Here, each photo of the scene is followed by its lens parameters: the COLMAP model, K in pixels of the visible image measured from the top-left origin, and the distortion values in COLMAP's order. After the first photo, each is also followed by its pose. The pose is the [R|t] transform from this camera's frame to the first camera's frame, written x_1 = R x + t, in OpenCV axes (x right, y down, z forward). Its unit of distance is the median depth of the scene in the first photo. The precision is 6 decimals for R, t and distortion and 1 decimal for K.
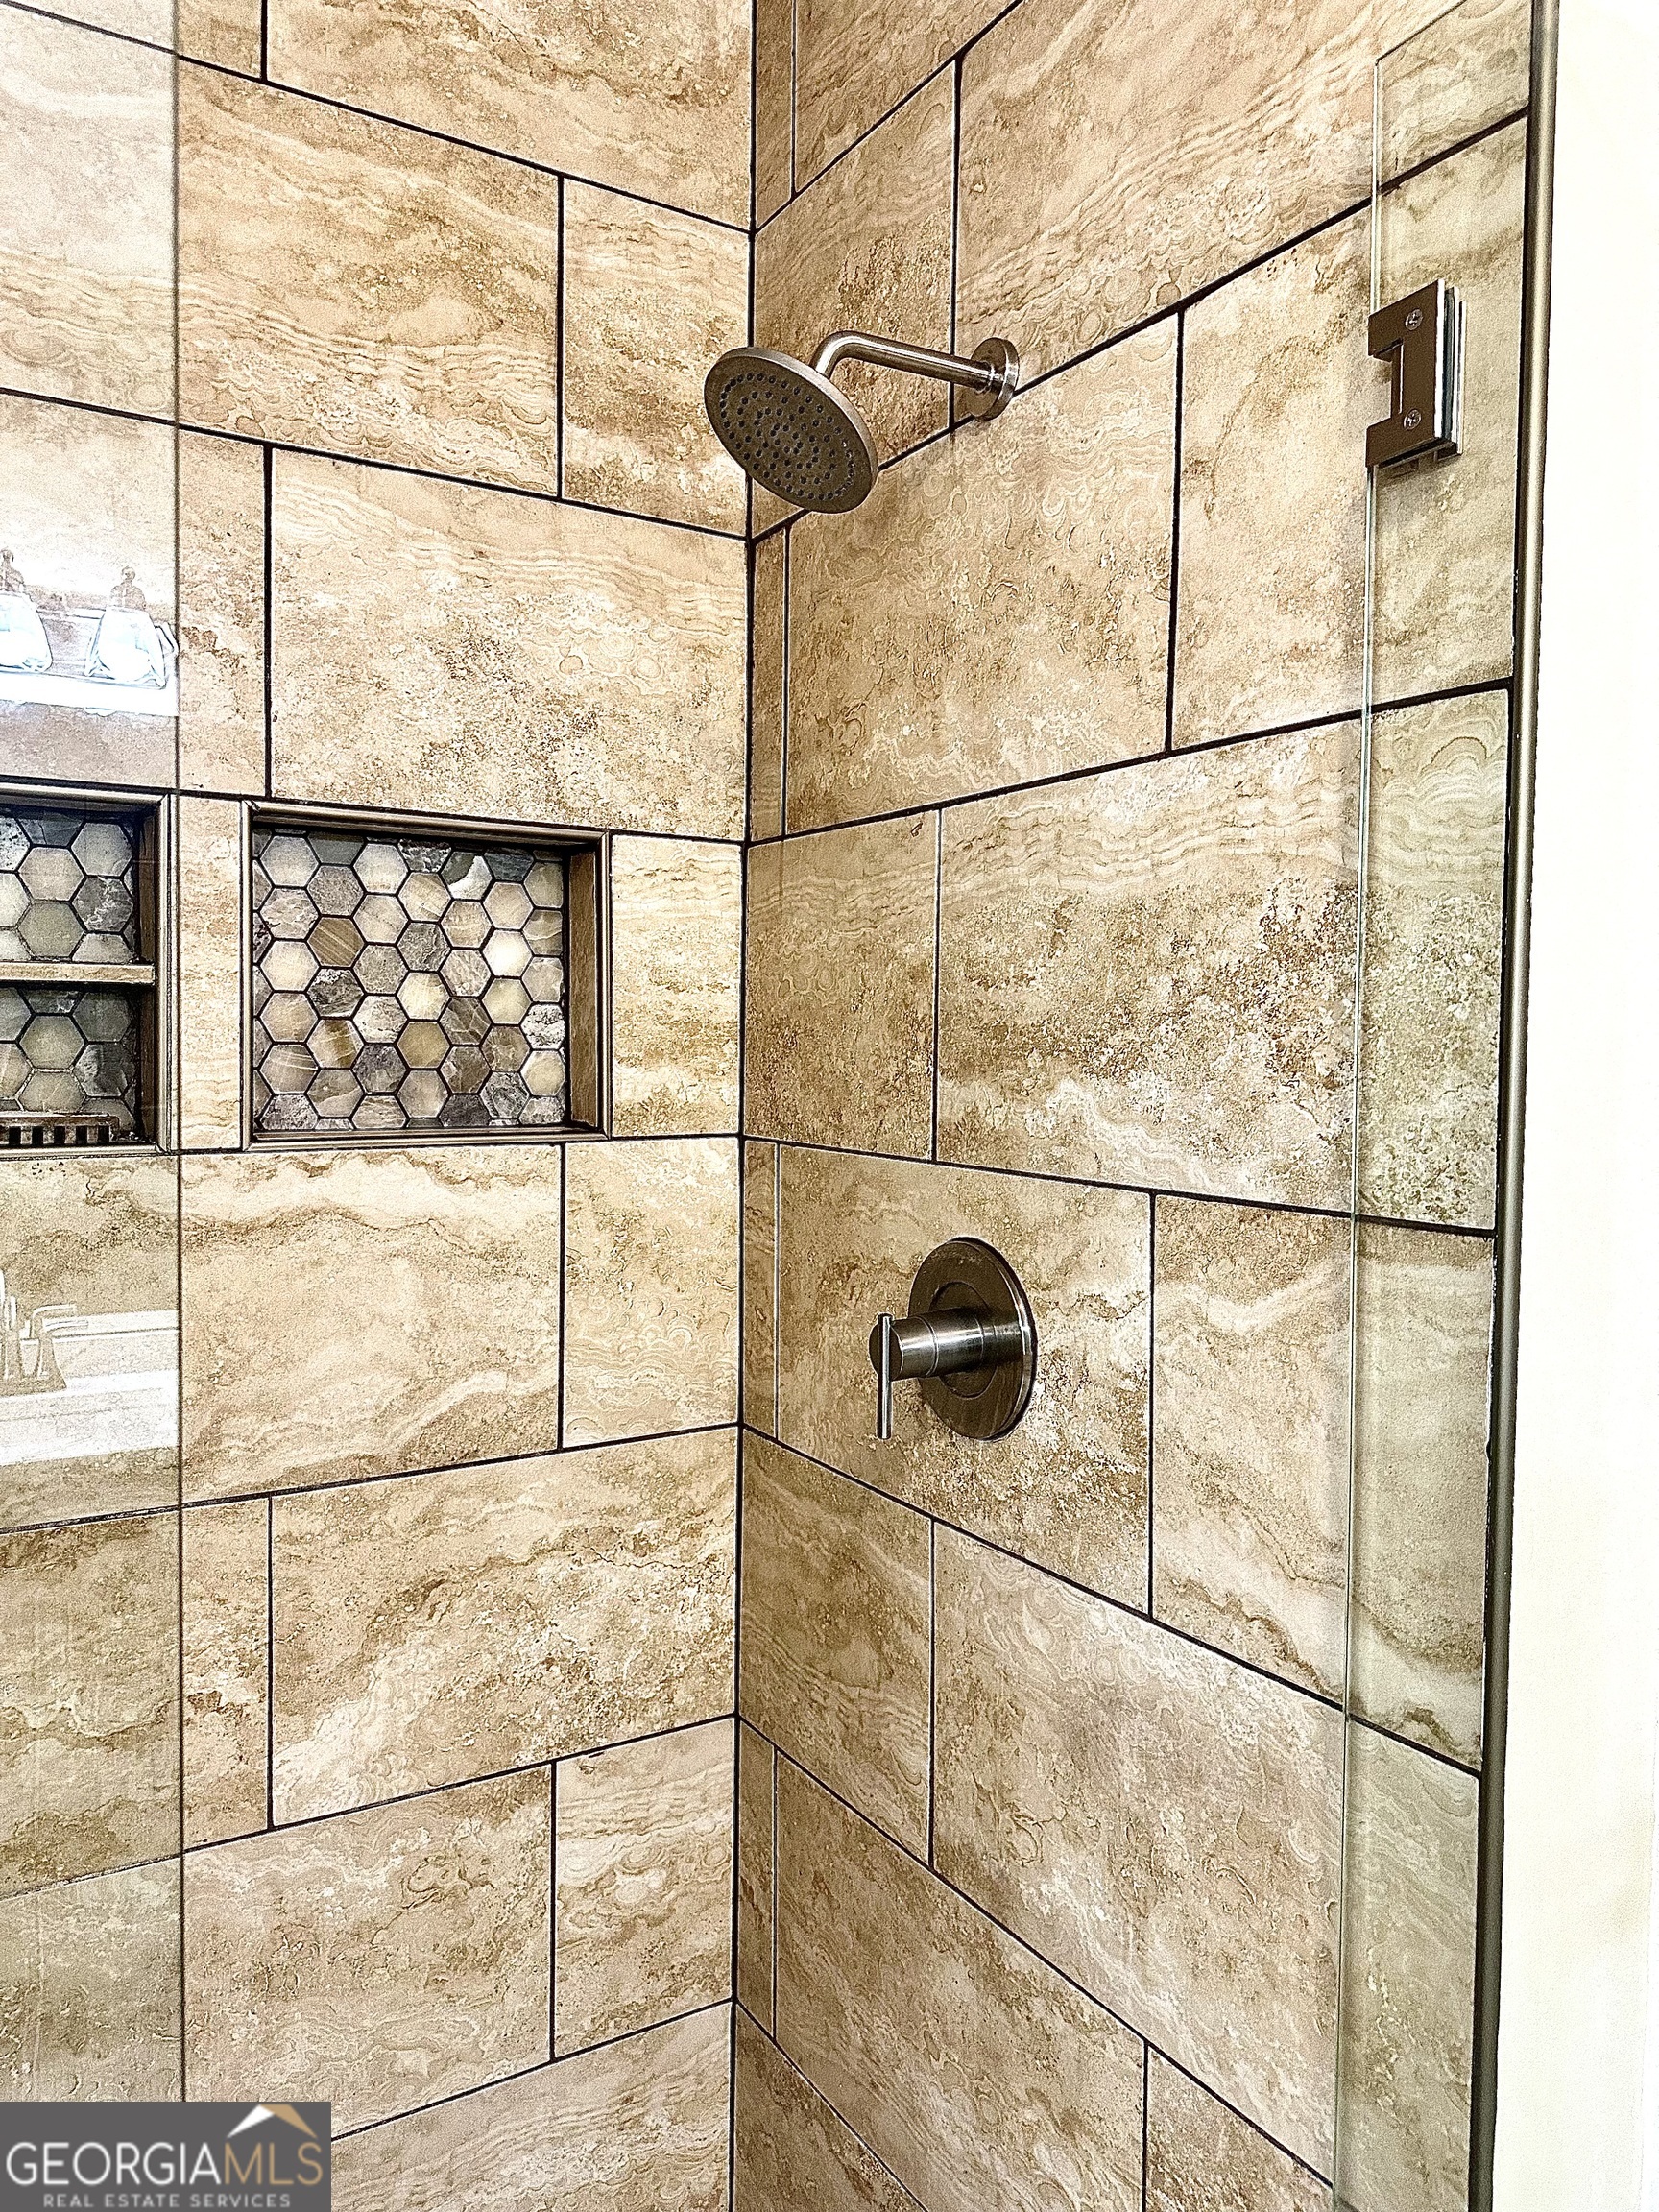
lens RADIAL K [[1537.8, 0, 798.0], [0, 1537.8, 1100.9], [0, 0, 1]] dist [0.119017, -0.180448]
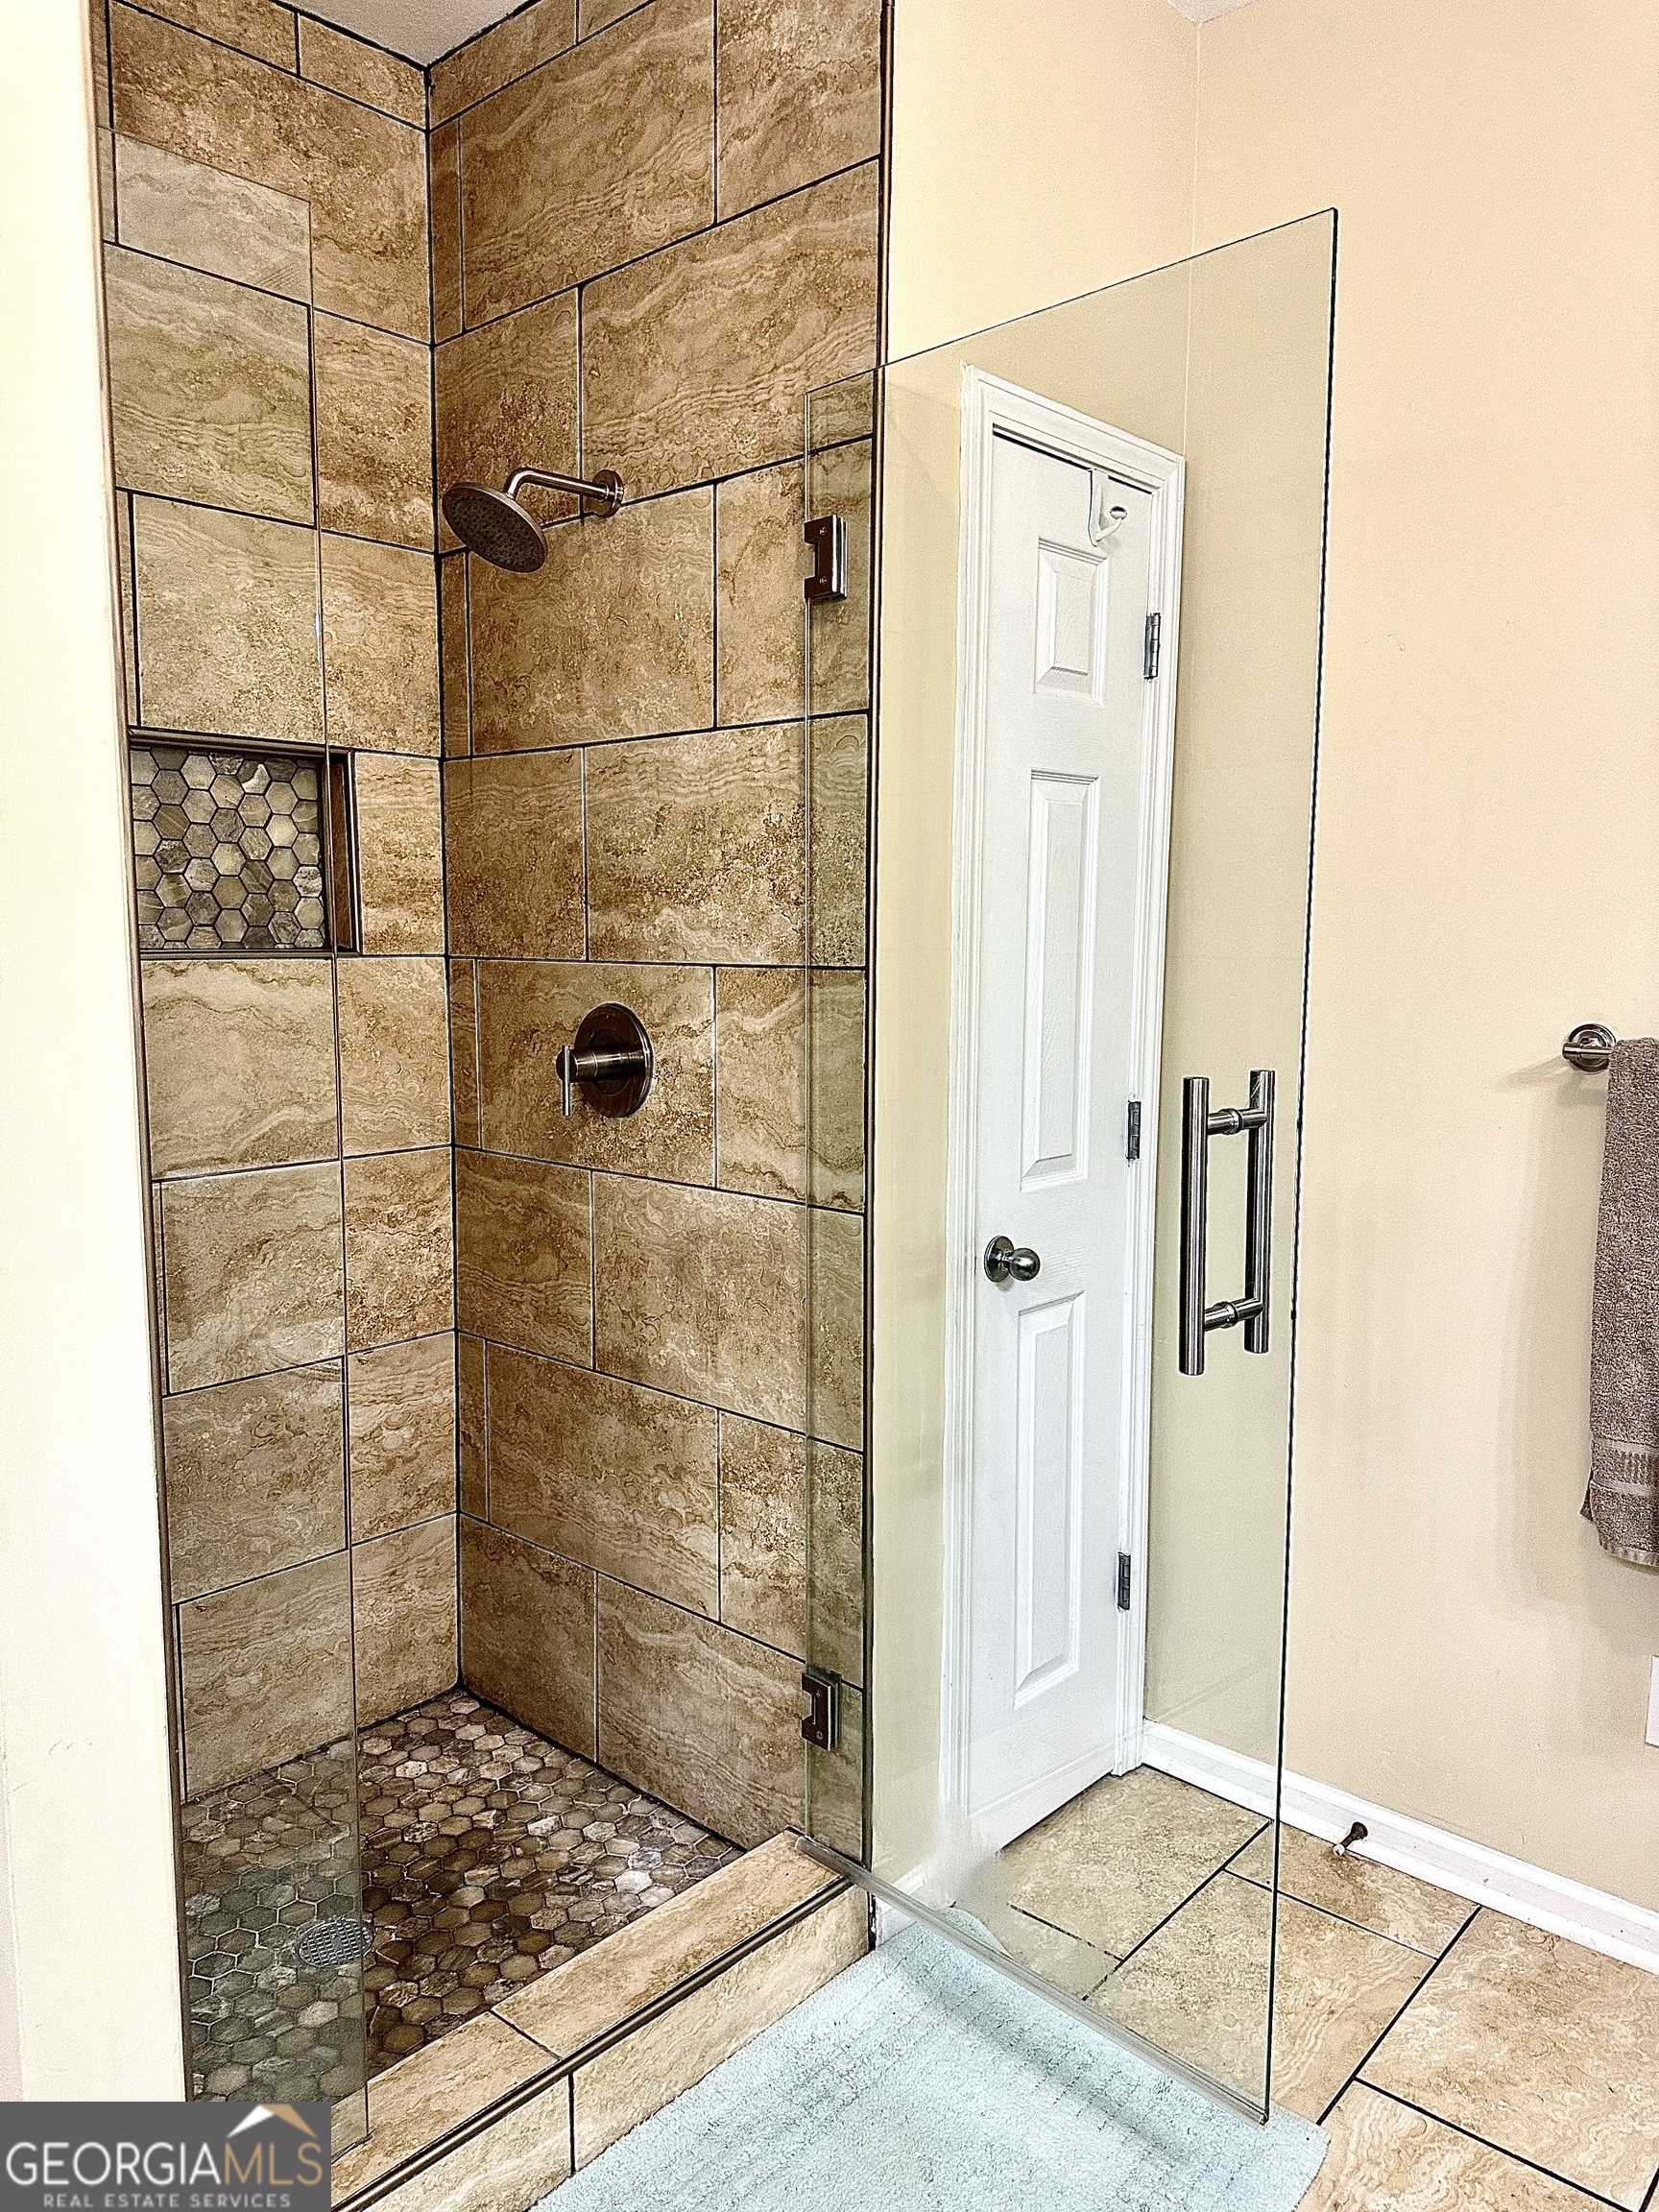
lens RADIAL K [[1537.8, 0, 798.0], [0, 1537.8, 1100.9], [0, 0, 1]] dist [0.119017, -0.180448]
pose [[0.958730, -0.038789, 0.281659, -0.157972], [0.018140, 0.996977, 0.075553, 0.063800], [-0.283738, -0.067326, 0.956535, -0.636717]]
